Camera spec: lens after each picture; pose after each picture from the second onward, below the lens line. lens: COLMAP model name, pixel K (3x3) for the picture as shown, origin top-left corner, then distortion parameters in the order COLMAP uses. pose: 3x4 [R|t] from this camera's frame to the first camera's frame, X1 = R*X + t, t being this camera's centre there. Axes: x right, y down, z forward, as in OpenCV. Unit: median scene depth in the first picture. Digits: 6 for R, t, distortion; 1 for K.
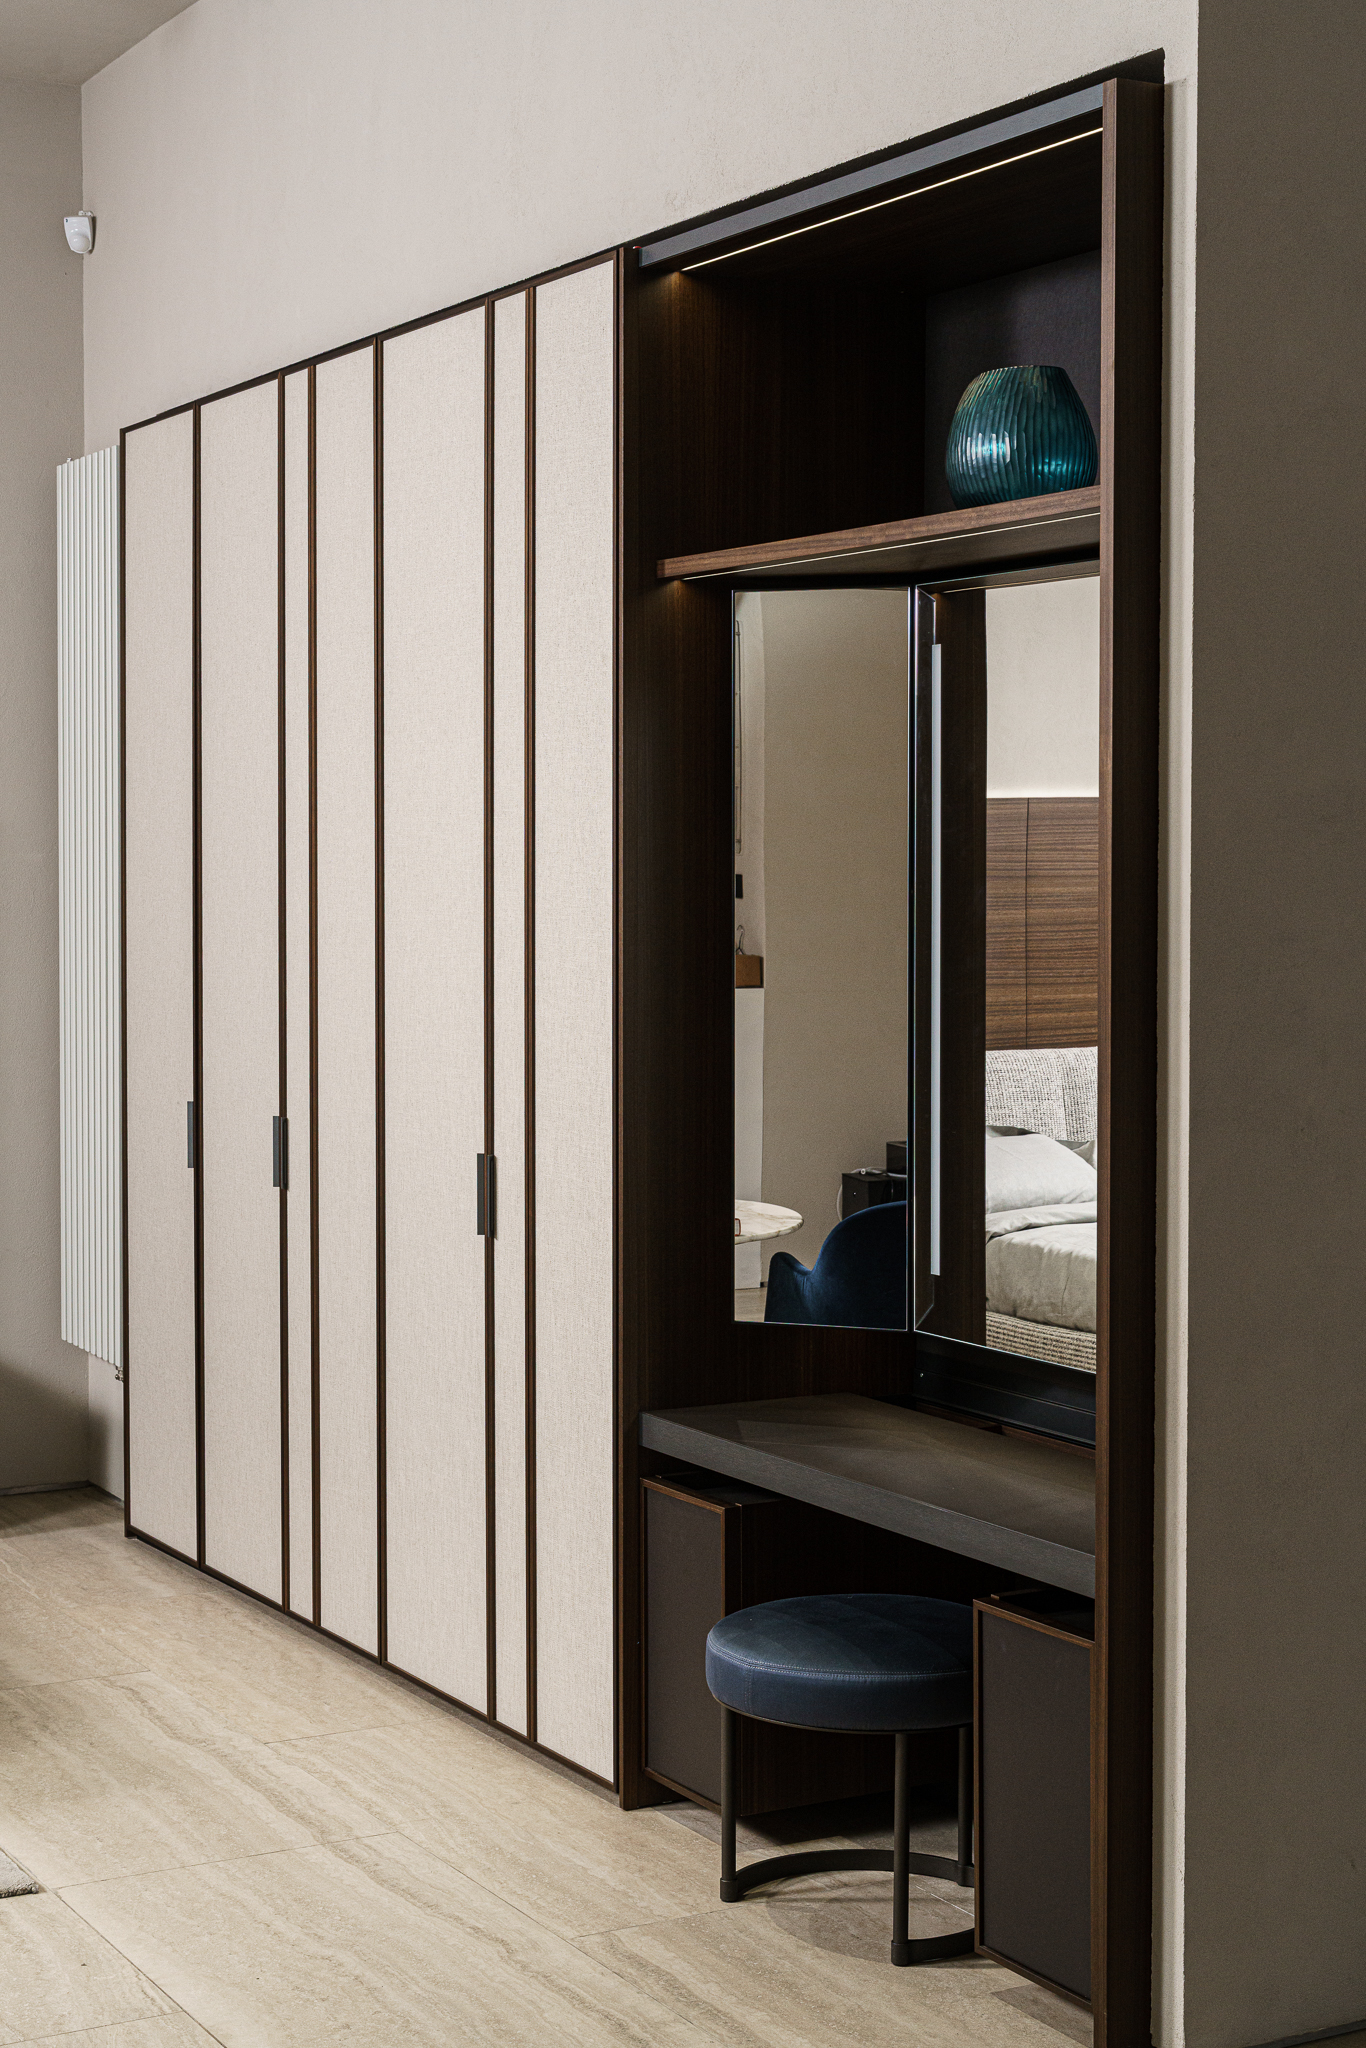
lens RADIAL K [[3226.5, 0, 683.0], [0, 3226.5, 1024.0], [0, 0, 1]] dist [-0.010664, -0.016271]
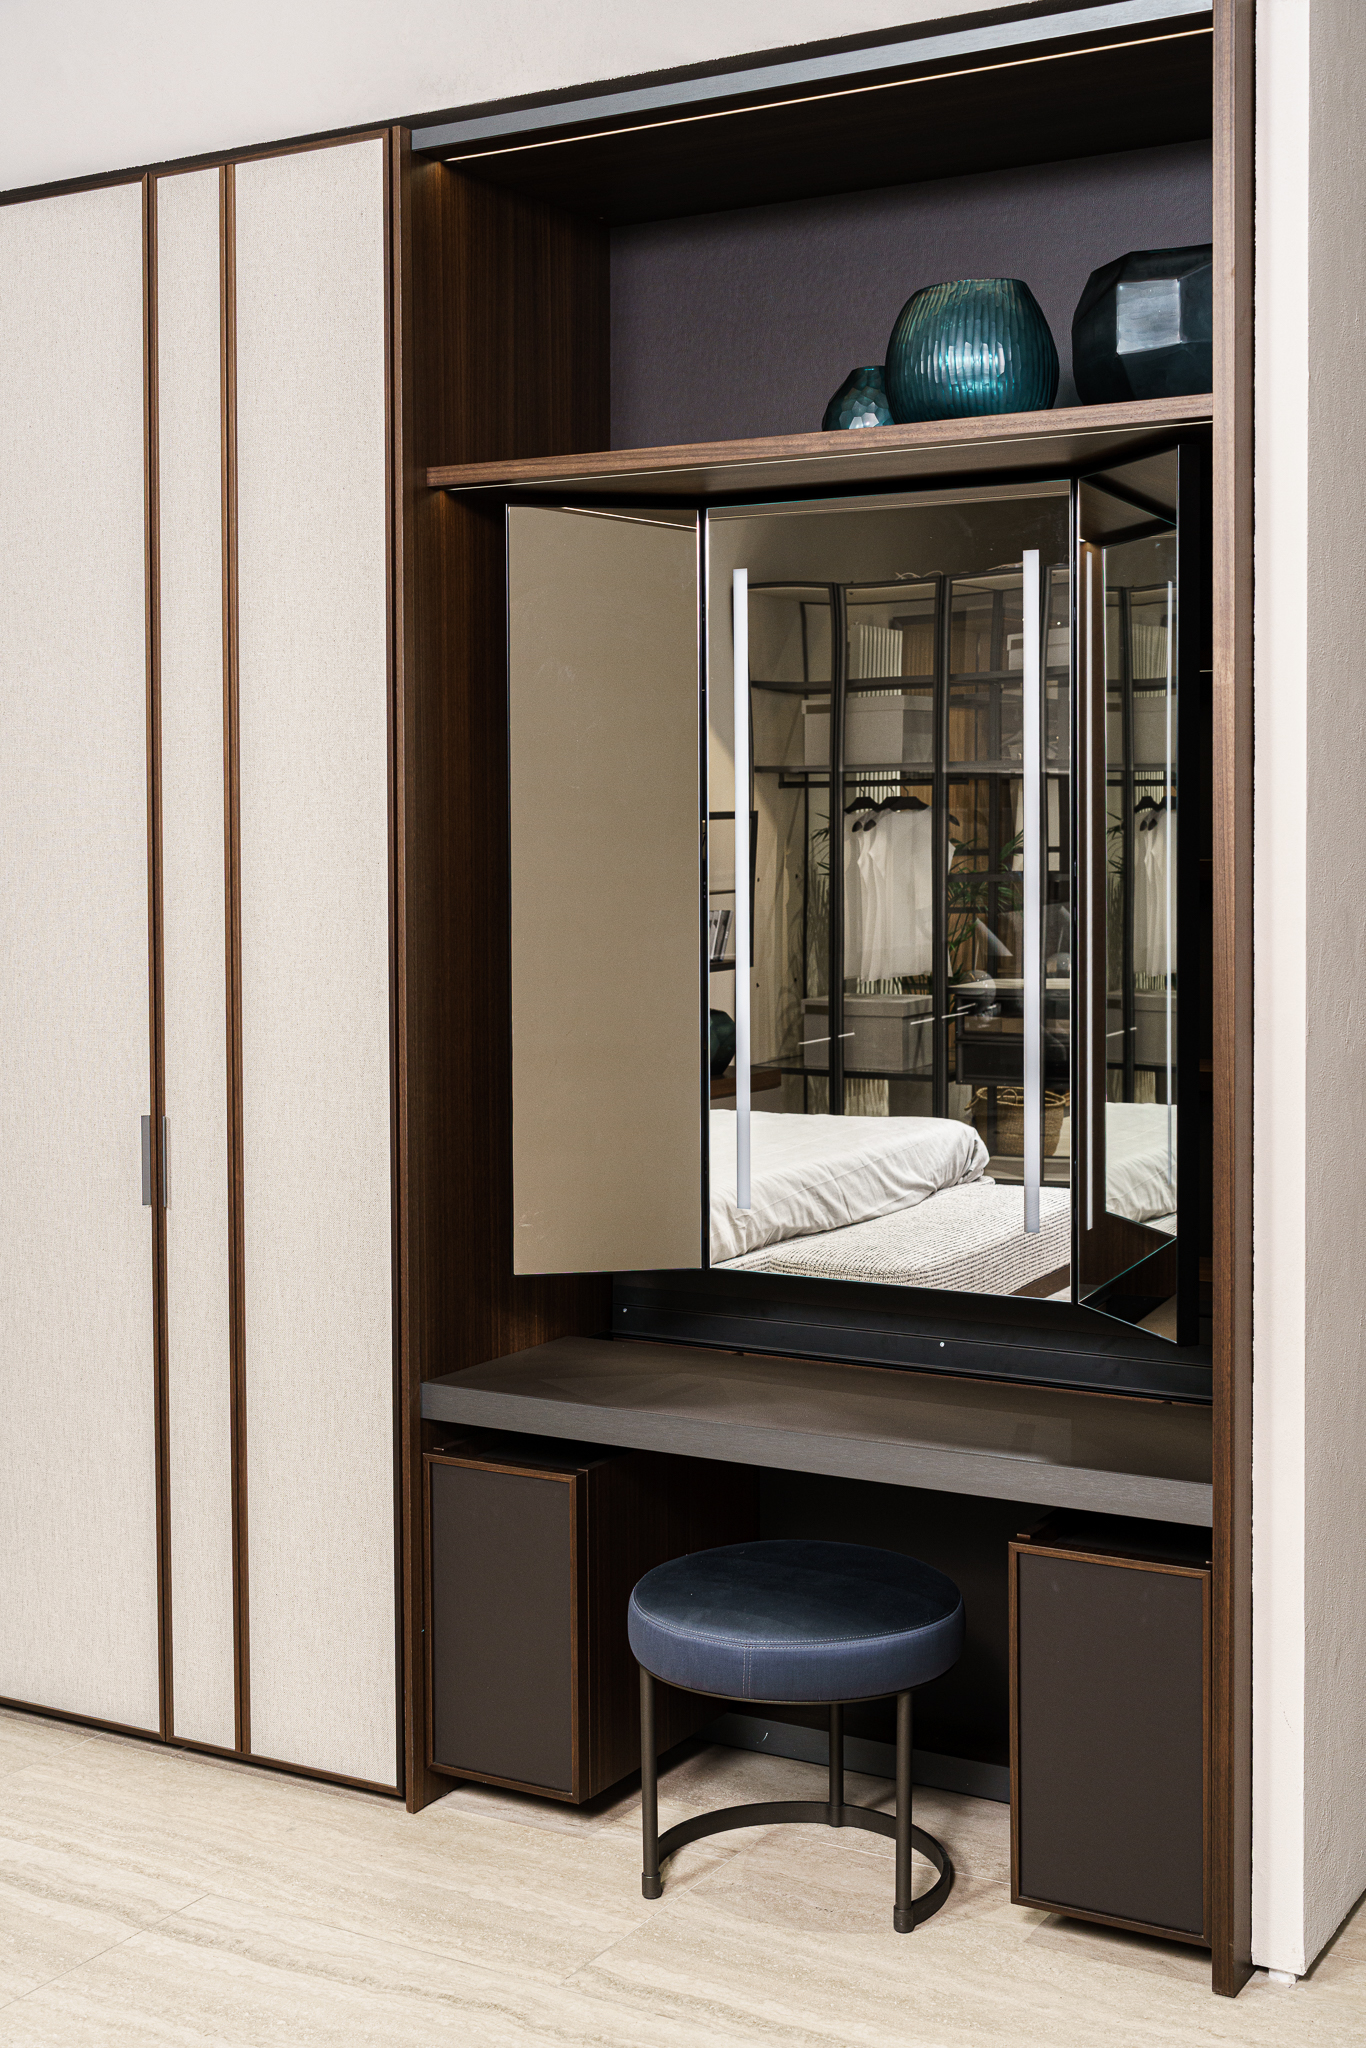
lens RADIAL K [[2526.9, 0, 762.1], [0, 2526.9, 927.7], [0, 0, 1]] dist [-0.009796, -0.013686]
pose [[0.852570, -0.024534, 0.522038, -0.328091], [0.031813, 0.999481, -0.004983, -0.004209], [-0.521645, 0.020856, 0.852908, 0.348120]]
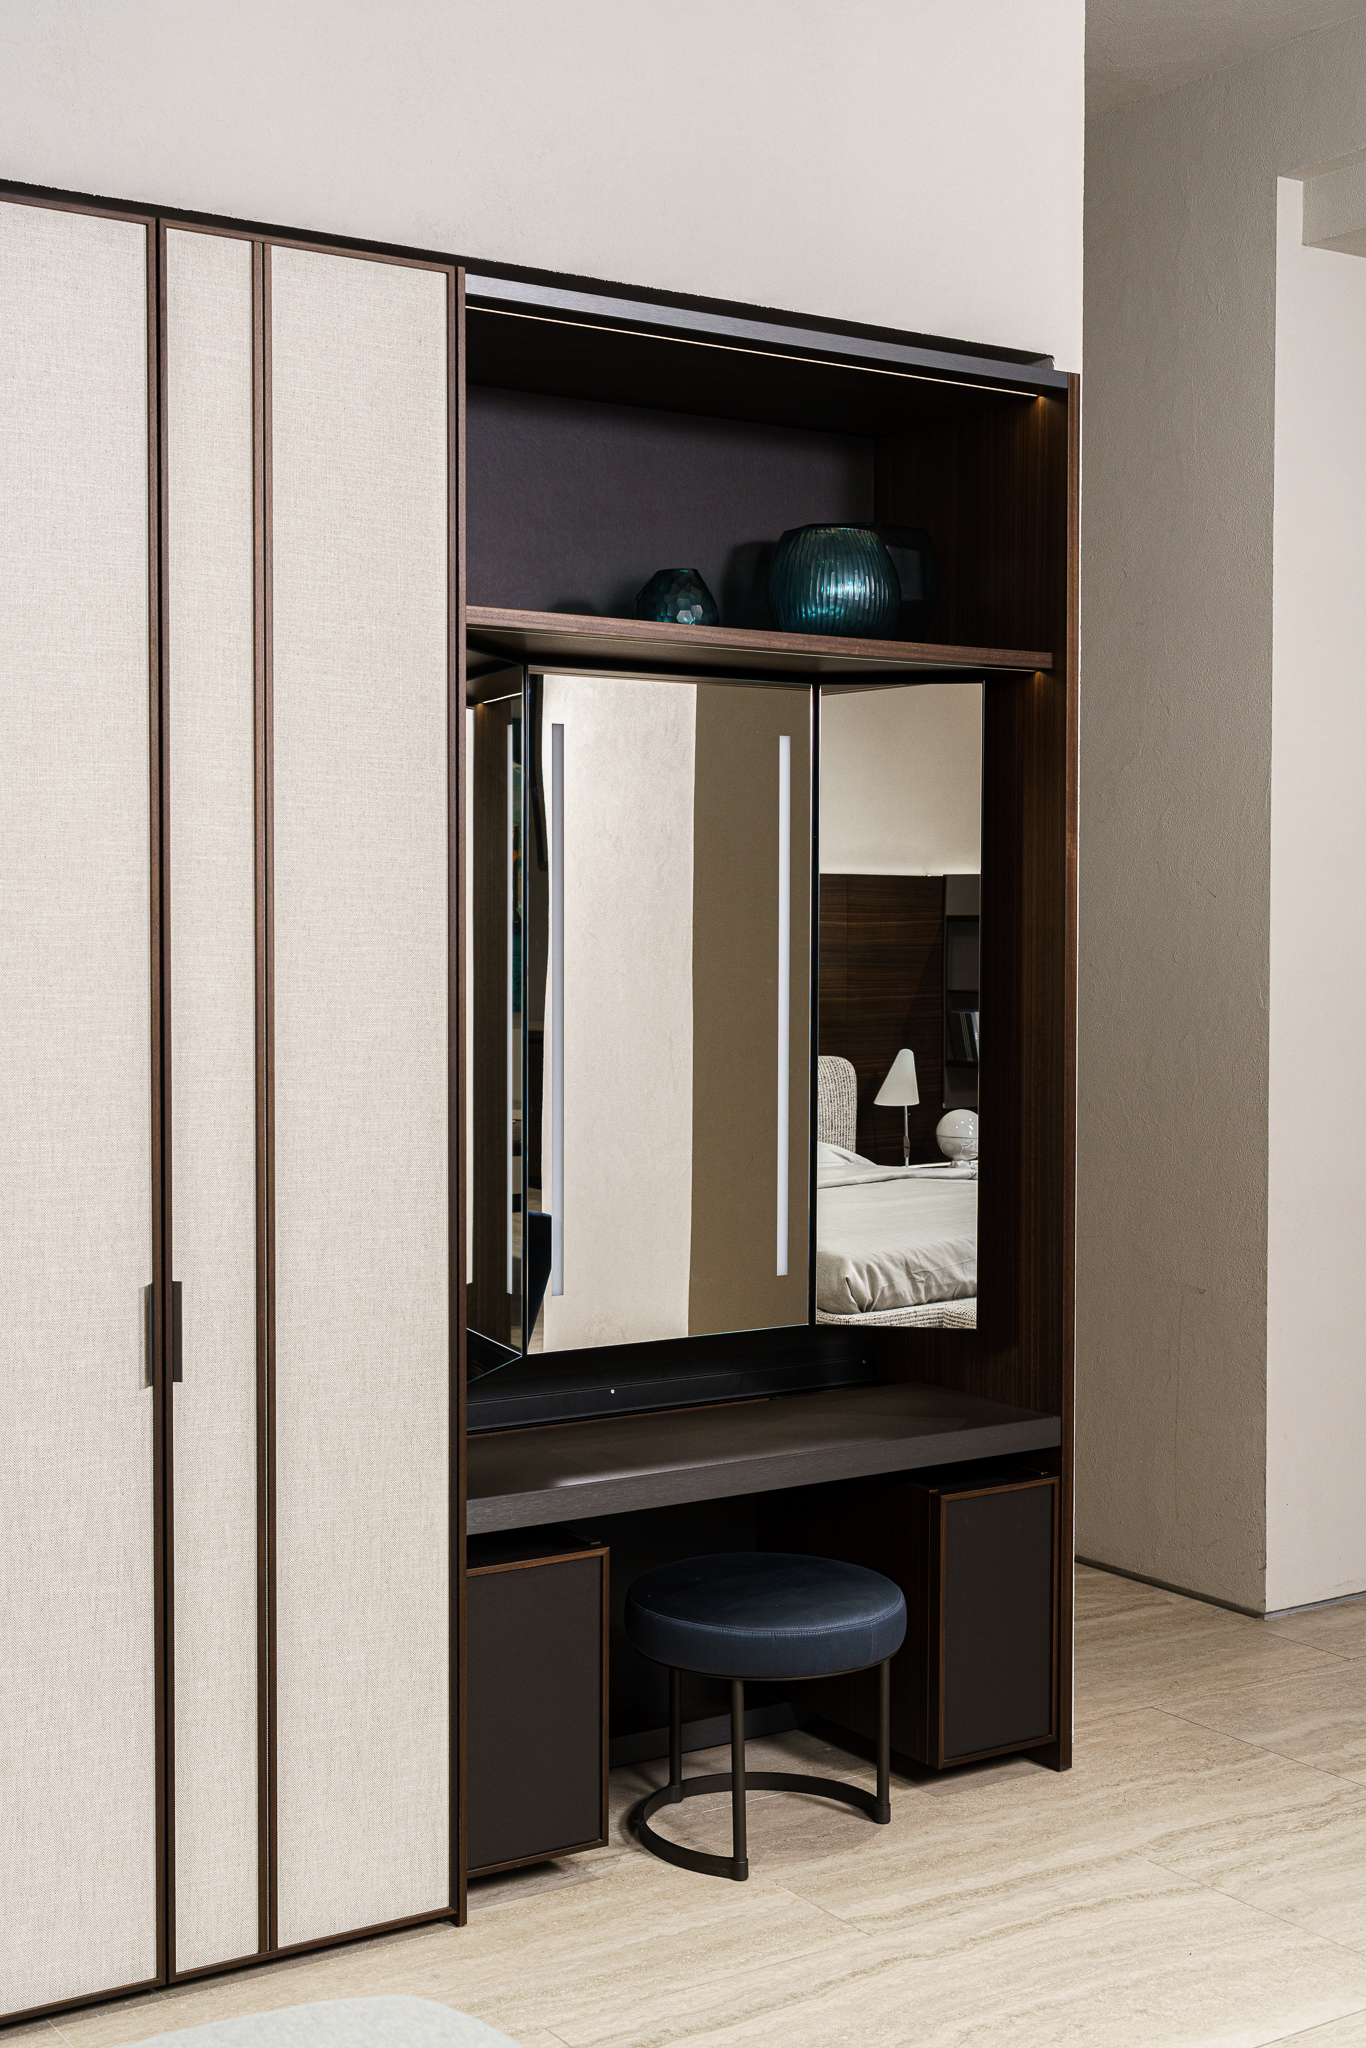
lens RADIAL K [[2526.9, 0, 762.1], [0, 2526.9, 927.7], [0, 0, 1]] dist [-0.009796, -0.013686]
pose [[-0.112941, -0.020977, 0.993380, -0.813000], [0.028564, 0.999295, 0.024350, -0.068527], [-0.993191, 0.031125, -0.112262, 1.061587]]
